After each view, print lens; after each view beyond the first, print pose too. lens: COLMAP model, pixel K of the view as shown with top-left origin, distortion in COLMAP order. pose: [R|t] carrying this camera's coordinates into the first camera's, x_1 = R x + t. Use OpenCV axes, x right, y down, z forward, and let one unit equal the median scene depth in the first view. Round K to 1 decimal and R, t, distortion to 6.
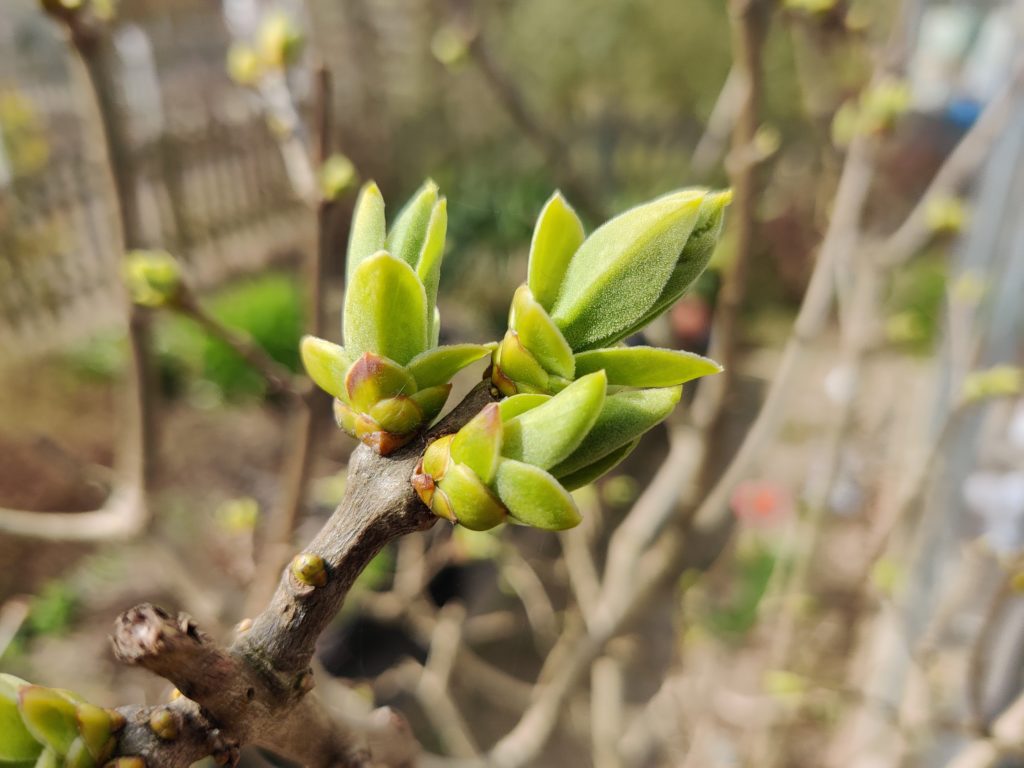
lens RADIAL K [[740.7, 0, 512.0], [0, 740.7, 384.0], [0, 0, 1]] dist [0.004638, -0.000449]
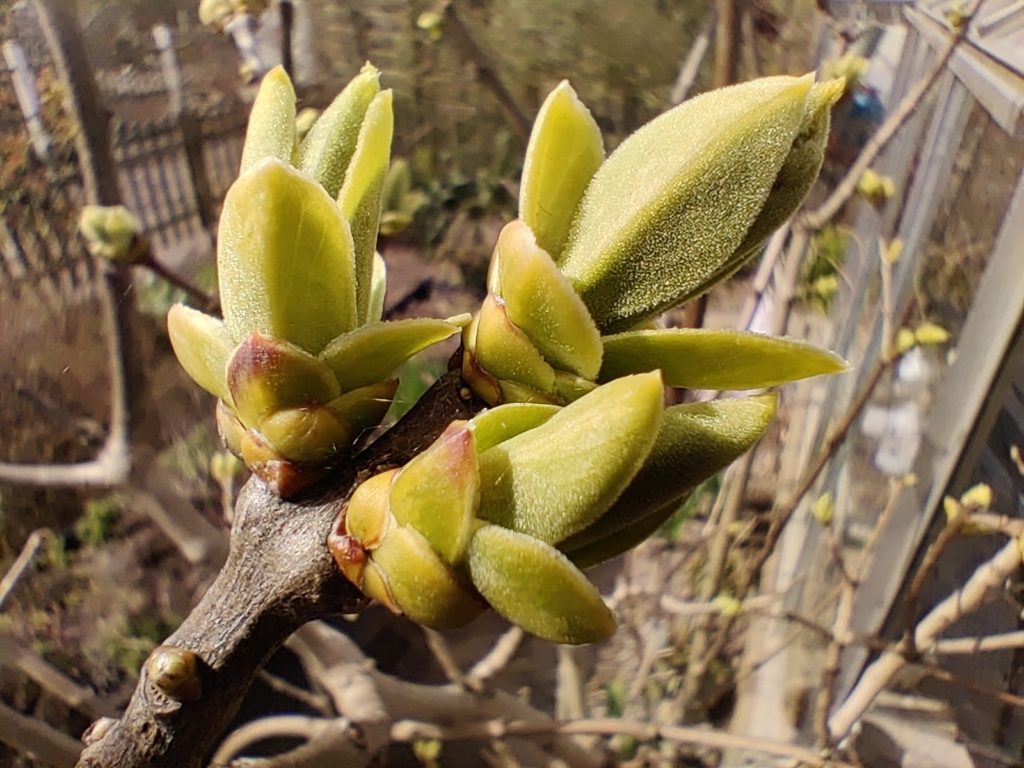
lens RADIAL K [[620.8, 0, 507.5], [0, 620.8, 361.3], [0, 0, 1]] dist [-0.047918, -0.002309]
pose [[0.999342, 0.003438, 0.036111, -0.007691], [-0.005174, 0.998830, 0.048087, -0.044432], [-0.035904, -0.048242, 0.998190, 0.493874]]
